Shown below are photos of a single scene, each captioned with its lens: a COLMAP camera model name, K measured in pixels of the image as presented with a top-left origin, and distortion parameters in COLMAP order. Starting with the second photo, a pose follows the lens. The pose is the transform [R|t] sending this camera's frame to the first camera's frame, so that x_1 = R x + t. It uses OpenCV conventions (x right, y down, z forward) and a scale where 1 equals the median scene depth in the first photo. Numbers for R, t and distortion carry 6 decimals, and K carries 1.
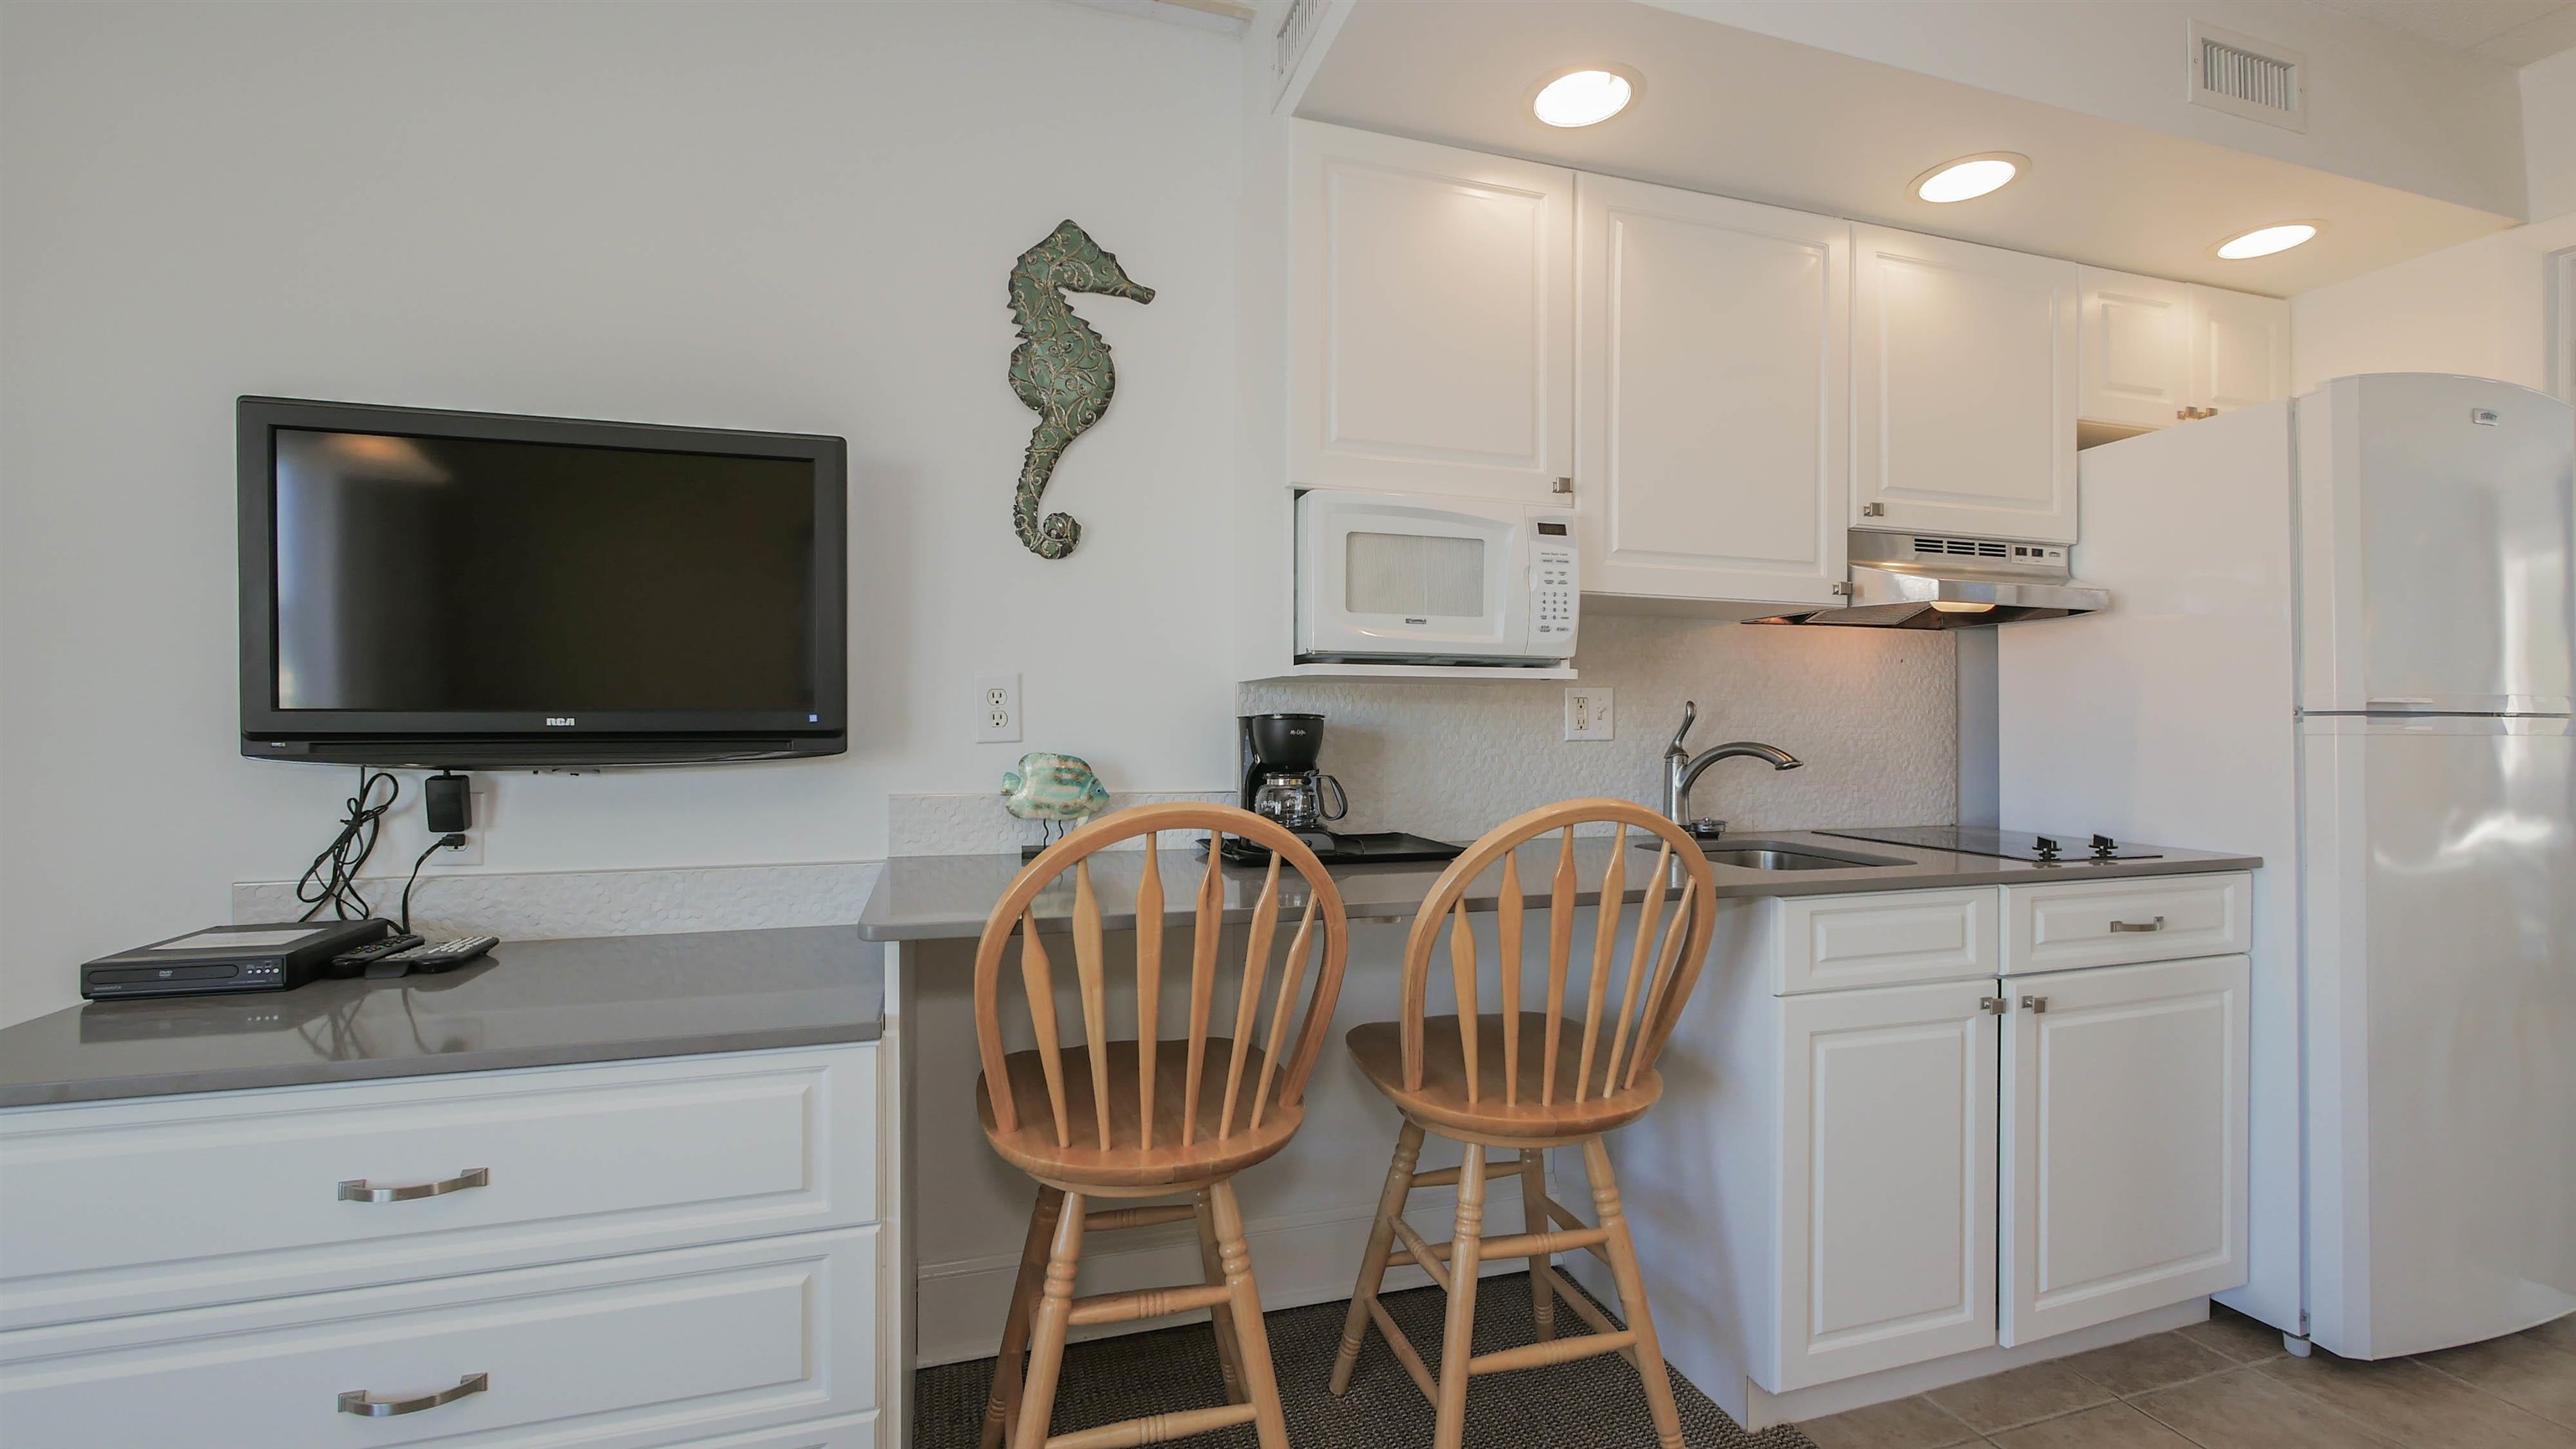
lens RADIAL K [[1064.6, 0, 1280.3], [0, 1064.6, 721.9], [0, 0, 1]] dist [-0.003510, -0.000595]
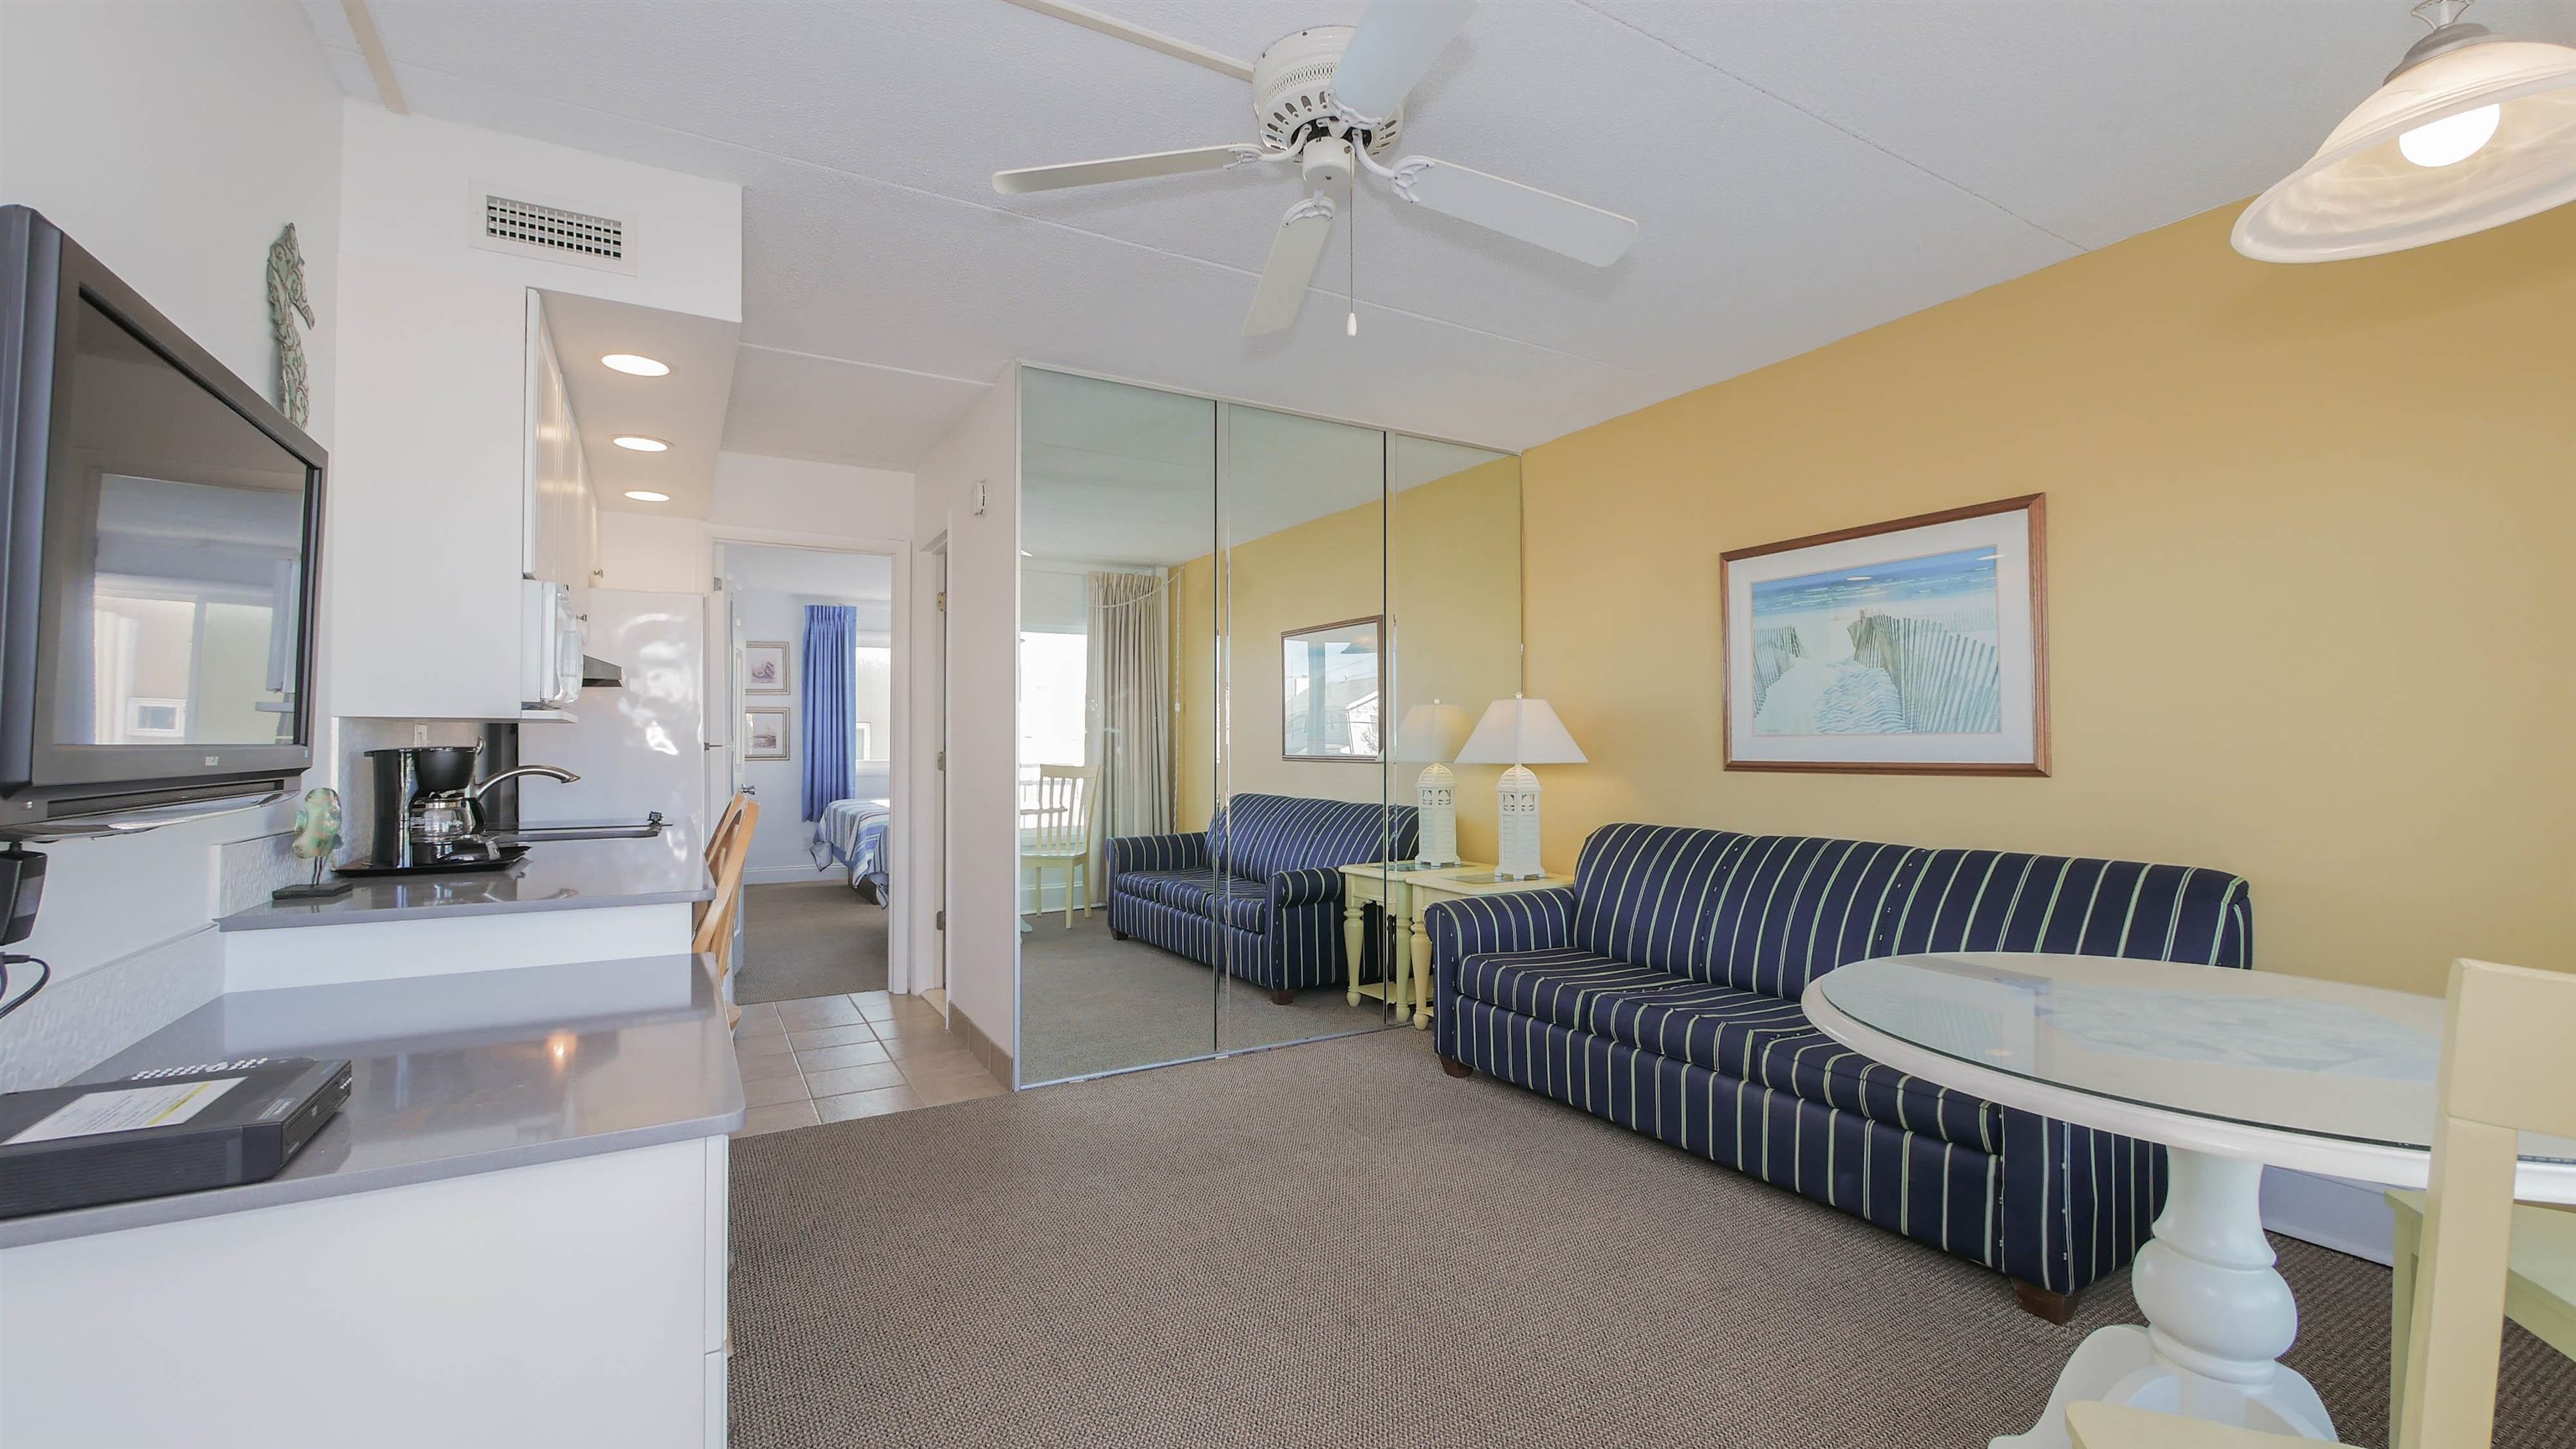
lens RADIAL K [[1064.6, 0, 1280.3], [0, 1064.6, 721.9], [0, 0, 1]] dist [-0.003510, -0.000595]
pose [[-0.212327, 0.021657, 0.976959, -1.121841], [-0.002517, 0.999739, -0.022709, -0.009425], [-0.977196, -0.007281, -0.212217, 0.292518]]
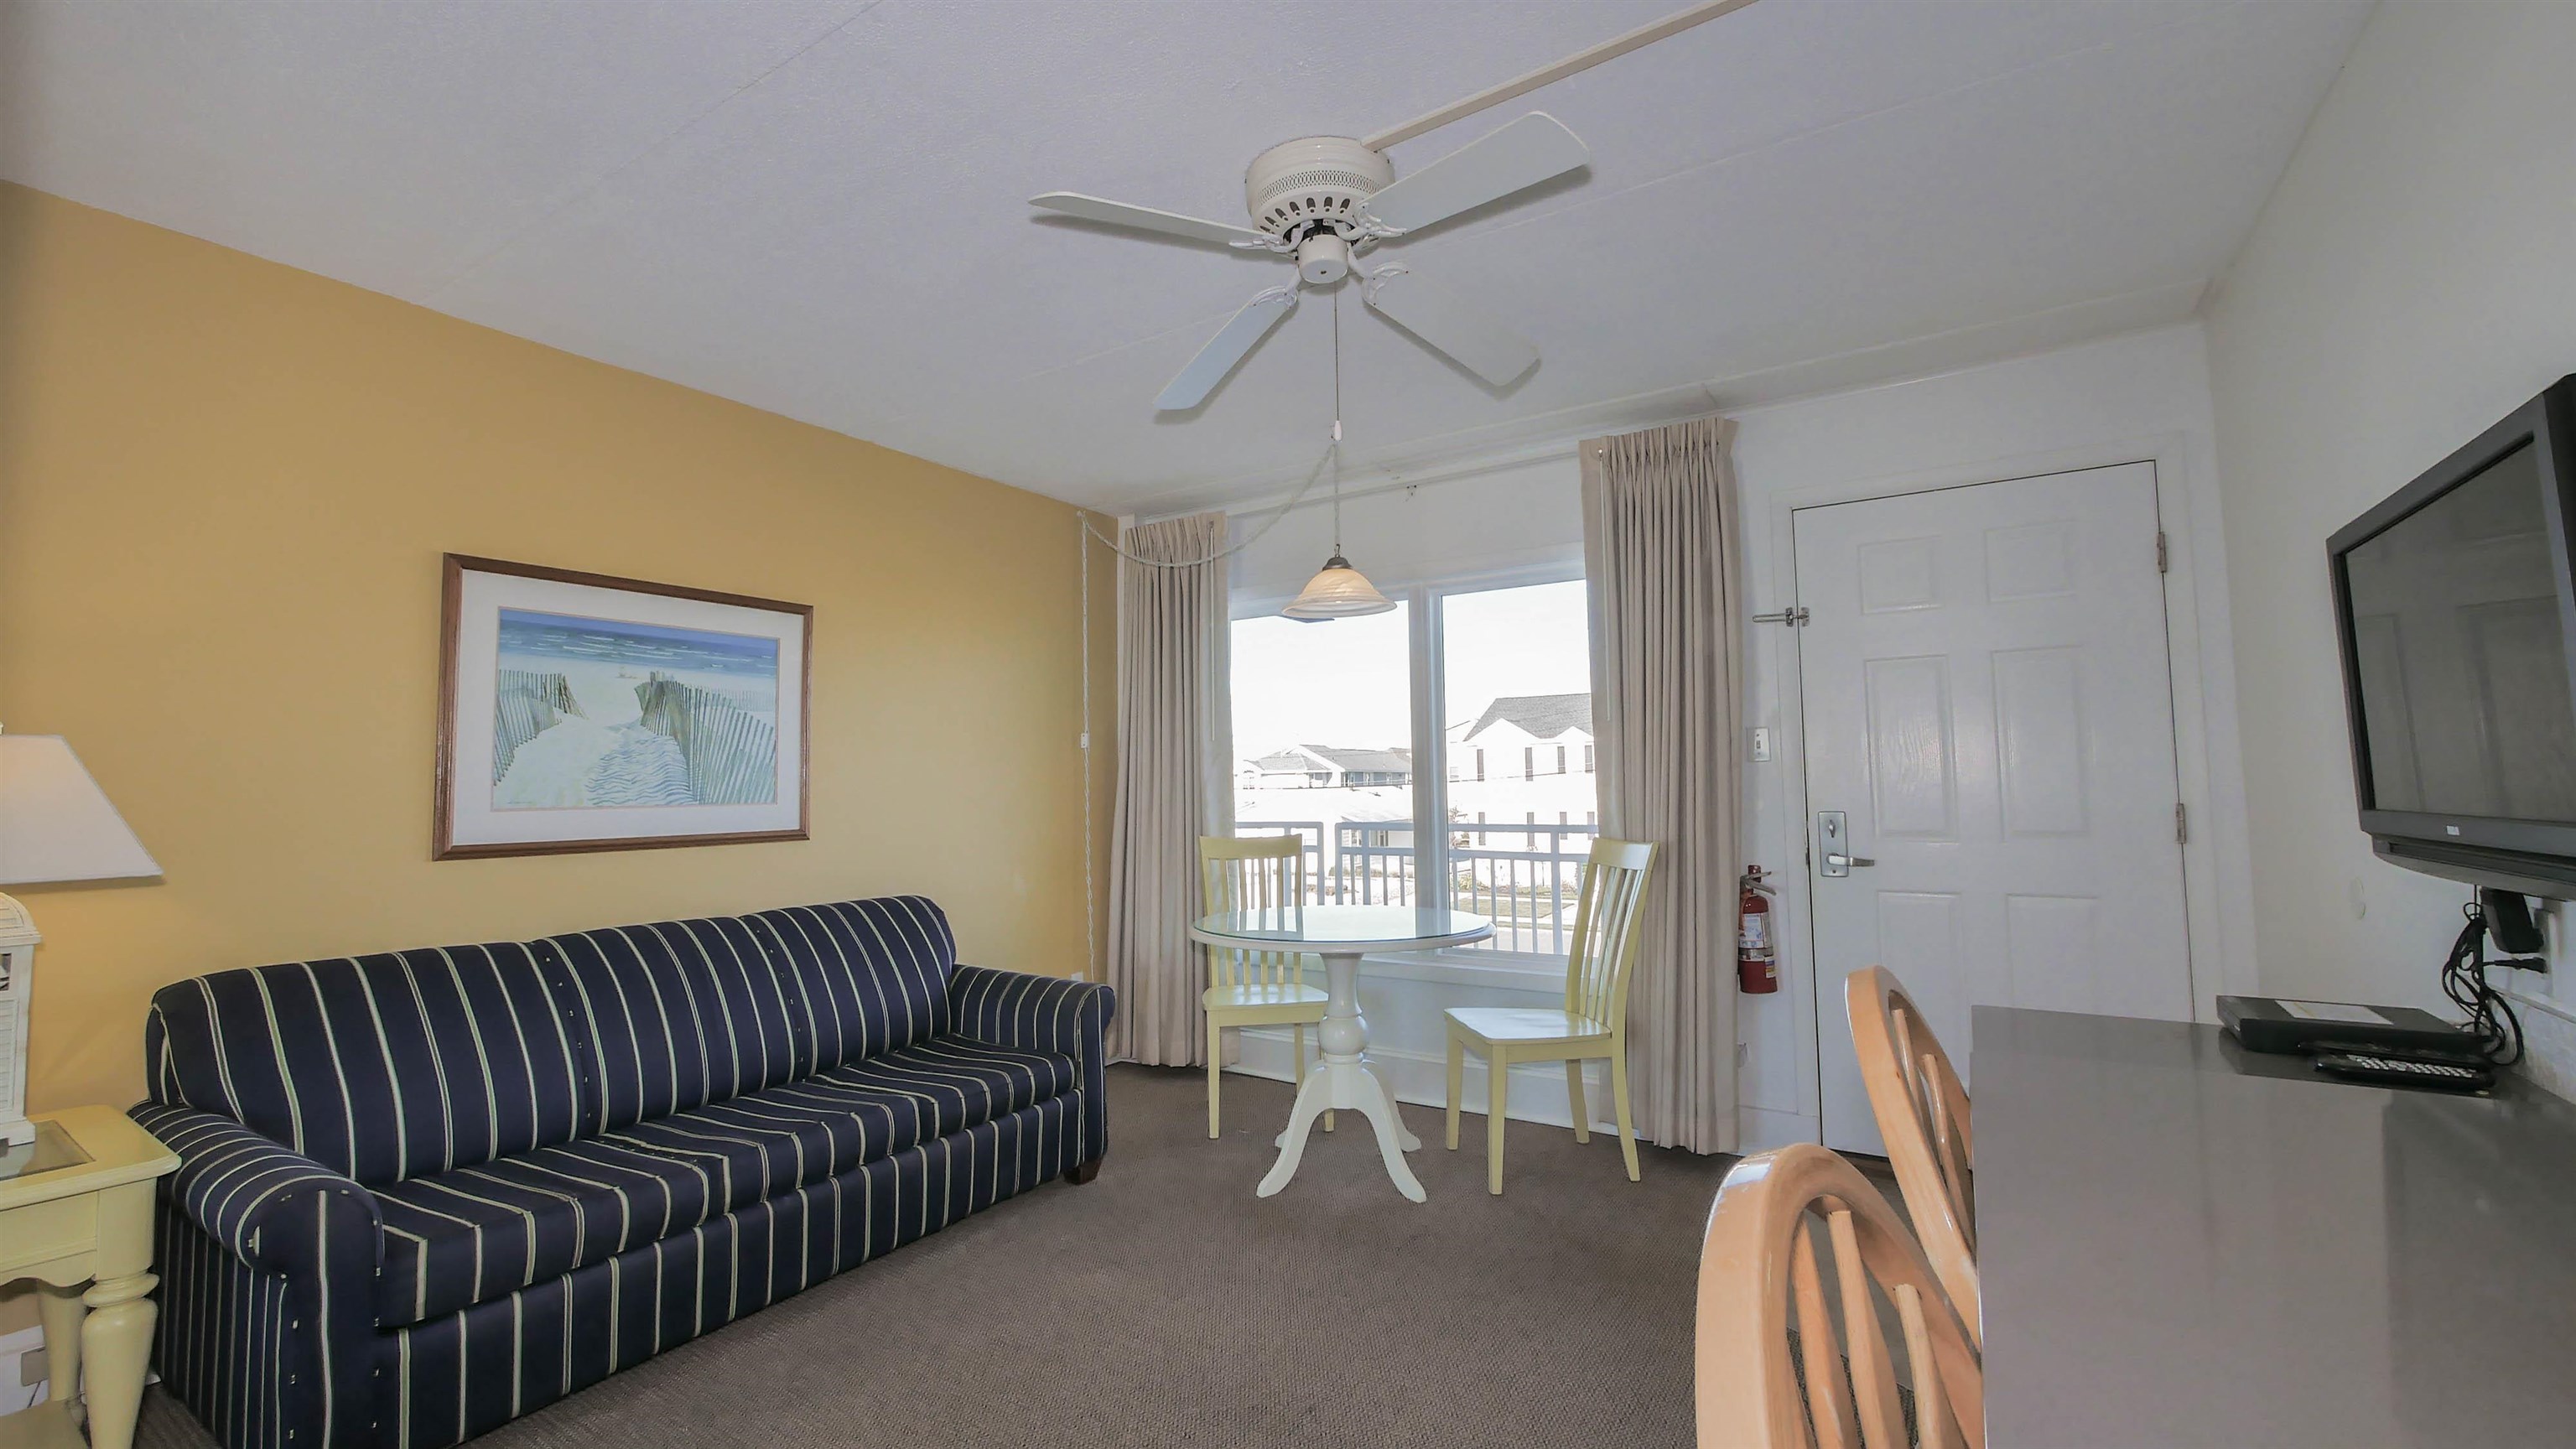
lens RADIAL K [[1064.6, 0, 1280.3], [0, 1064.6, 721.9], [0, 0, 1]] dist [-0.003510, -0.000595]
pose [[-0.760650, -0.028492, -0.648537, 0.393212], [0.016516, 0.997864, -0.063210, -0.035787], [0.648952, -0.058792, -0.758554, 0.742570]]
